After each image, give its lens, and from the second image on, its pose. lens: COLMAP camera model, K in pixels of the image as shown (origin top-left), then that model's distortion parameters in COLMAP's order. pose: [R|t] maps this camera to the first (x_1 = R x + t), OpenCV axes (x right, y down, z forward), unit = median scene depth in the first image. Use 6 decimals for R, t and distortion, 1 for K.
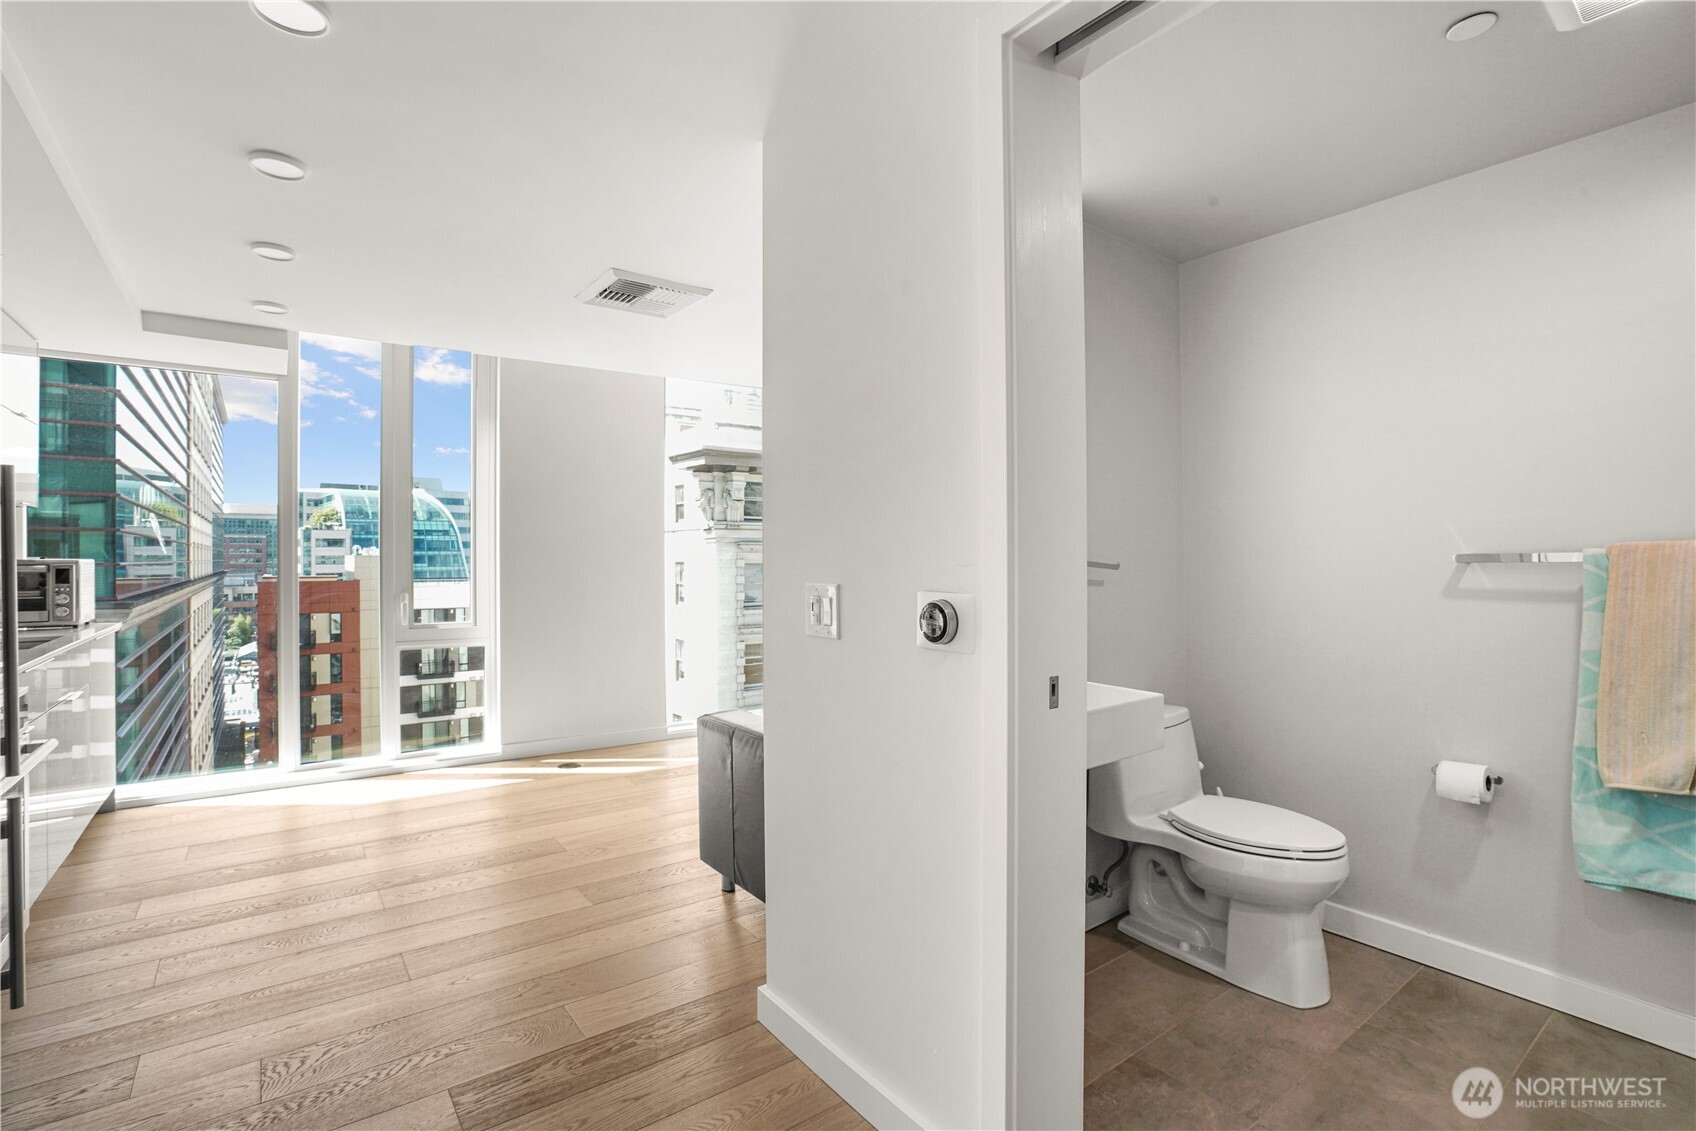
lens RADIAL K [[791.2, 0, 851.5], [0, 791.2, 566.2], [0, 0, 1]] dist [-0.029804, 0.010277]
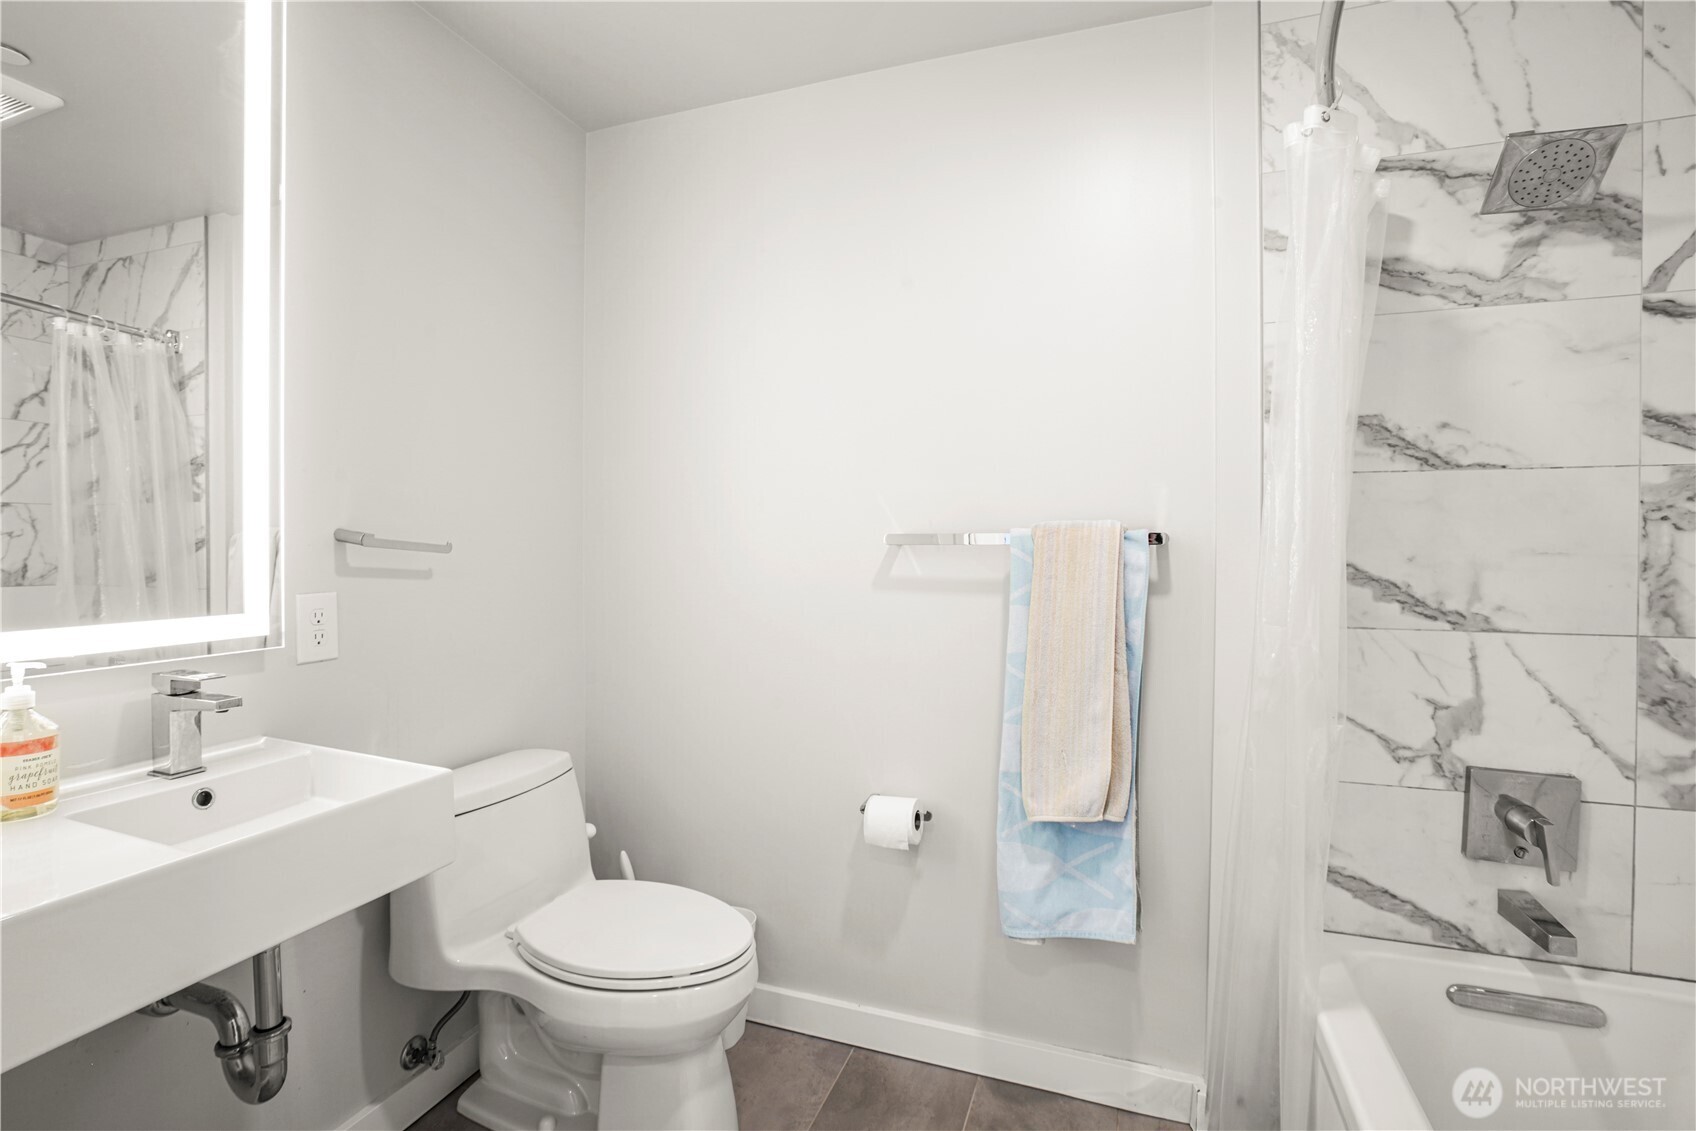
lens RADIAL K [[791.2, 0, 848.5], [0, 791.2, 557.8], [0, 0, 1]] dist [-0.029804, 0.010277]
pose [[0.839503, -0.002117, 0.543352, 0.347587], [-0.008210, 0.999829, 0.016580, -0.004211], [-0.543294, -0.018380, 0.839341, 0.395554]]
